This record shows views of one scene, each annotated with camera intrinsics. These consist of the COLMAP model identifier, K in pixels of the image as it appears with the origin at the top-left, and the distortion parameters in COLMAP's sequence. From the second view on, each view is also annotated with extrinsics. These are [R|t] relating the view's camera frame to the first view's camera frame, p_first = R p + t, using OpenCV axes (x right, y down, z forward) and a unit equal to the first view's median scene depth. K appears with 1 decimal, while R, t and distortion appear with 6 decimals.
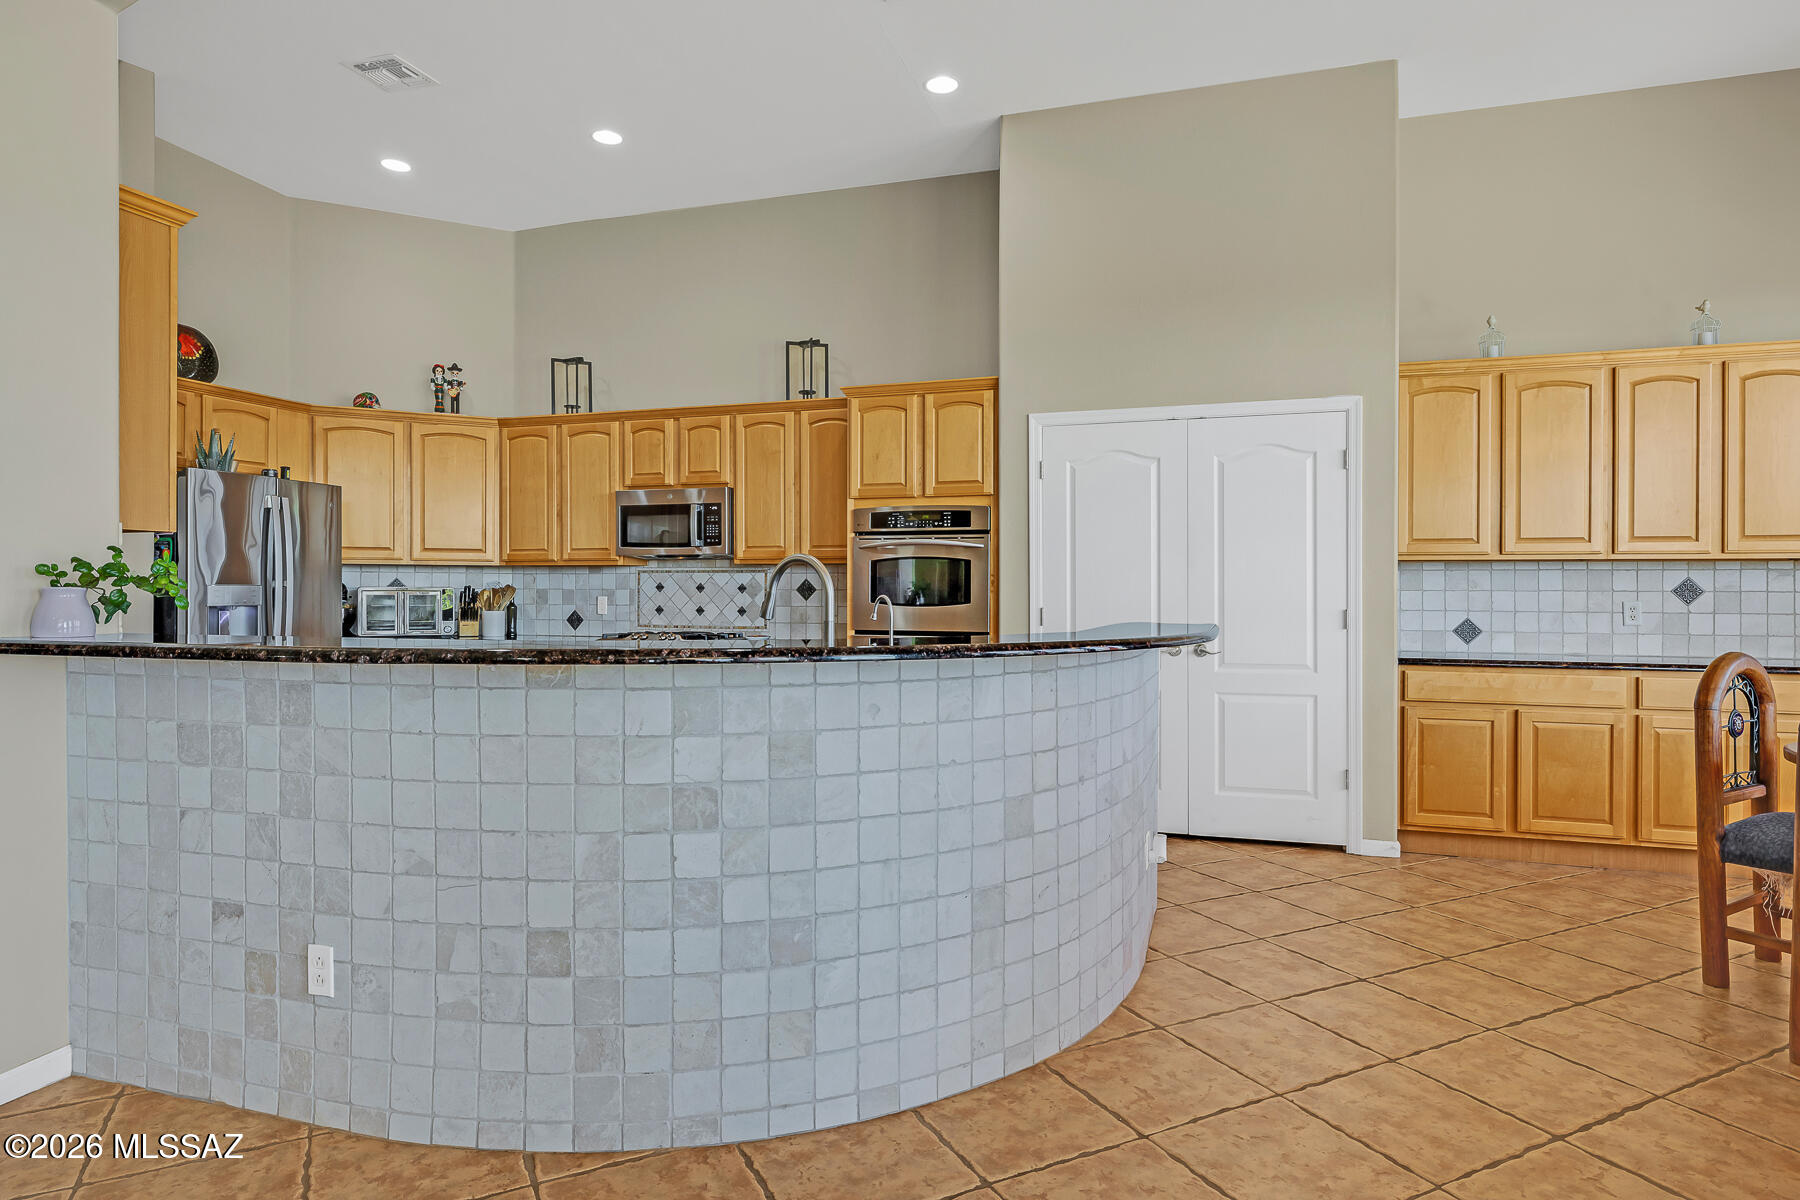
lens RADIAL K [[996.9, 0, 920.7], [0, 996.9, 592.1], [0, 0, 1]] dist [-0.002598, 0.000254]
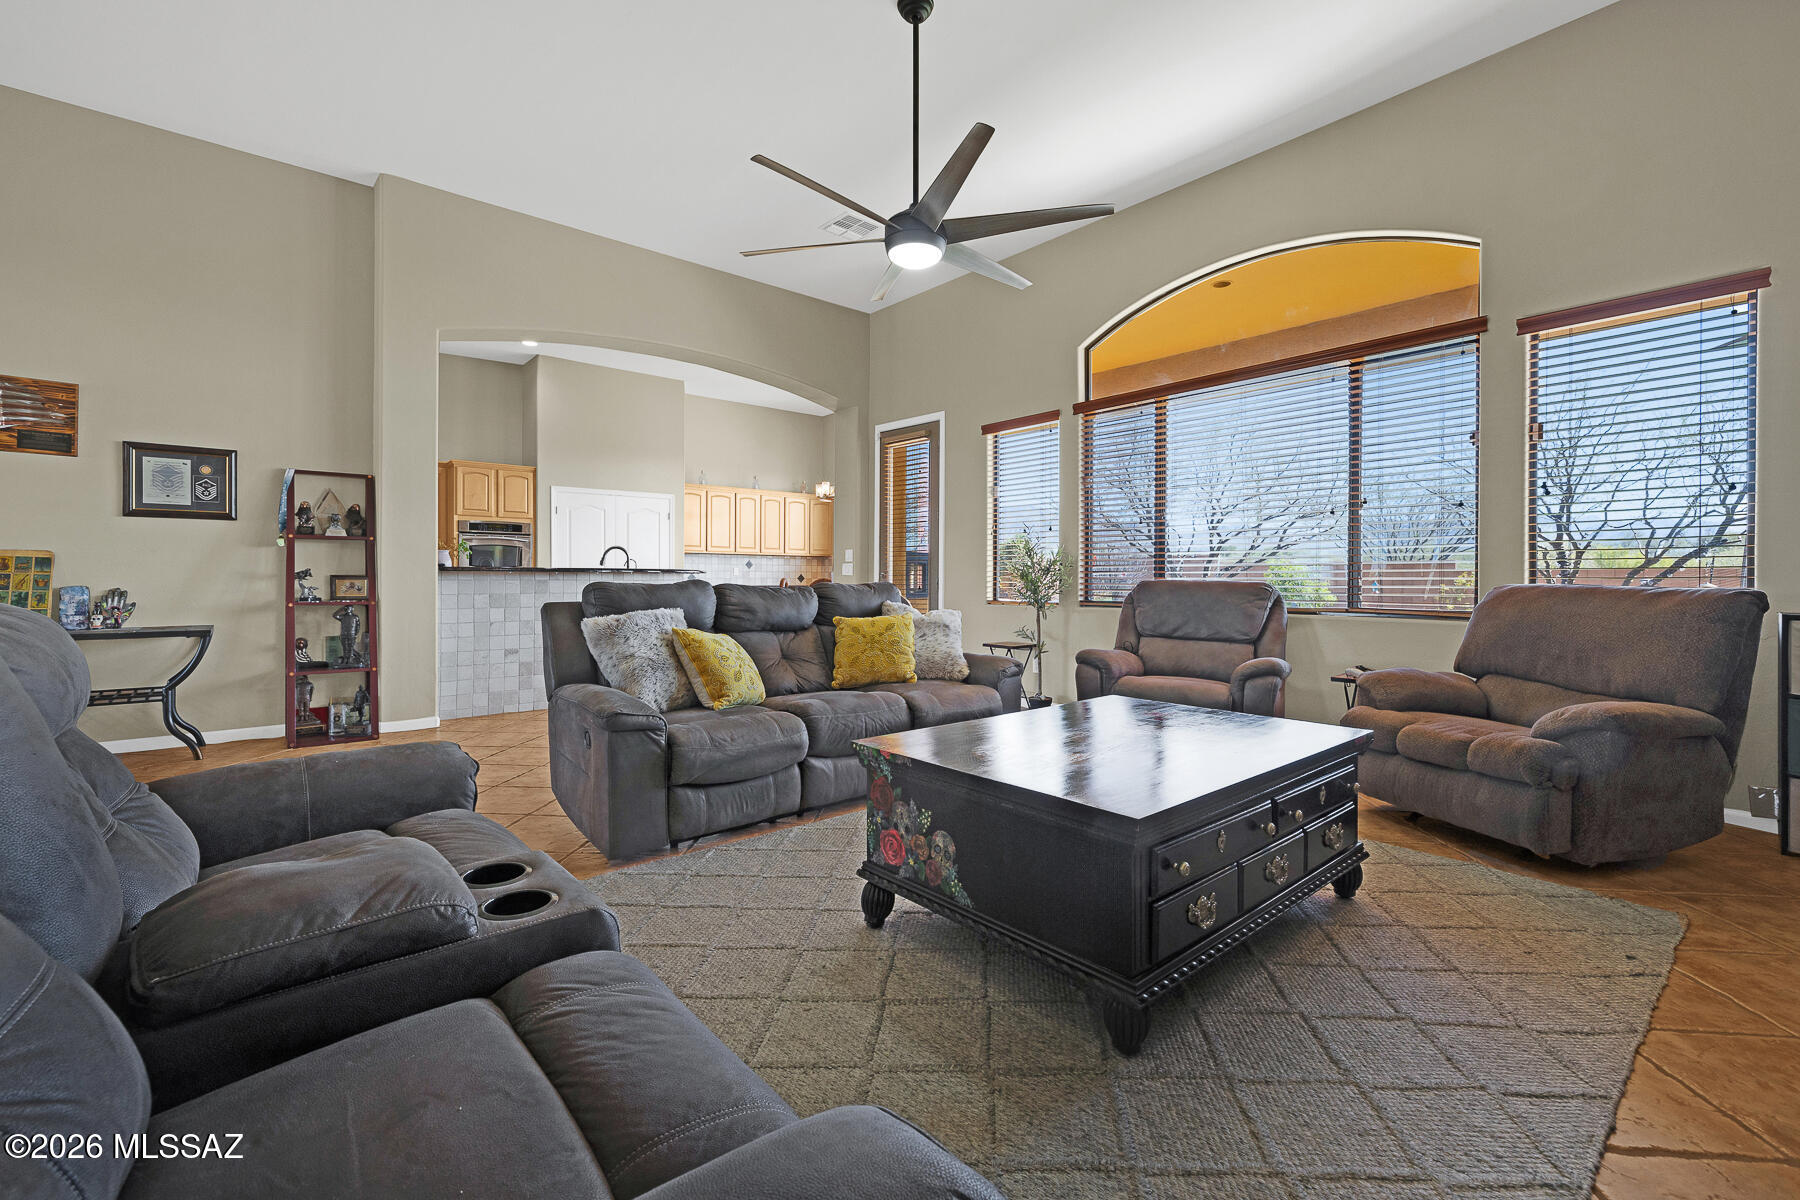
lens RADIAL K [[772.6, 0, 883.1], [0, 772.6, 579.2], [0, 0, 1]] dist [0.003069, -0.000091]
pose [[0.534124, -0.002440, 0.845403, -0.871784], [-0.001710, 0.999991, 0.003967, 0.028302], [-0.845405, -0.003564, 0.534115, -0.546751]]
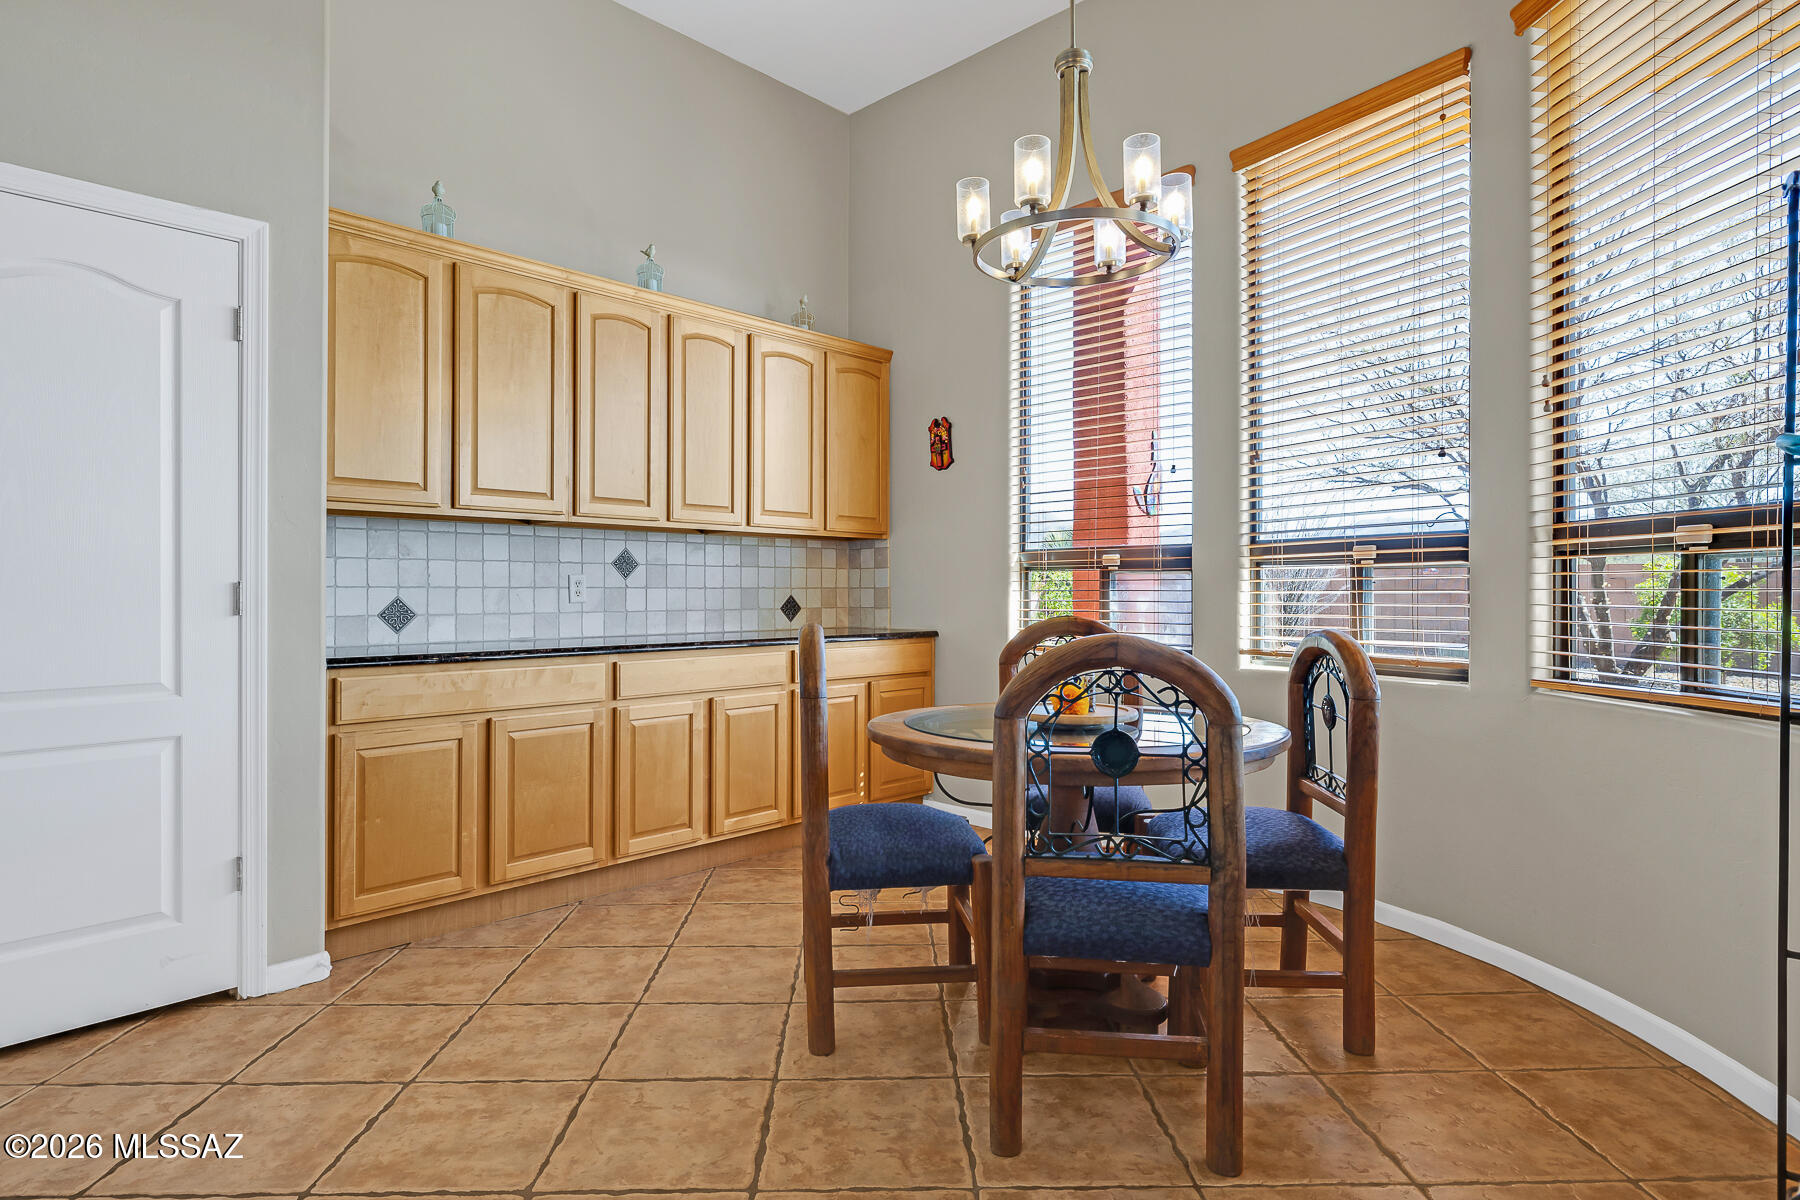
lens RADIAL K [[954.4, 0, 863.4], [0, 954.4, 580.7], [0, 0, 1]] dist [0.003403, 0.000294]
pose [[0.462710, 0.004042, 0.886500, 0.077393], [0.002864, 0.999978, -0.006054, 0.016369], [-0.886505, 0.005340, 0.462688, 0.321437]]
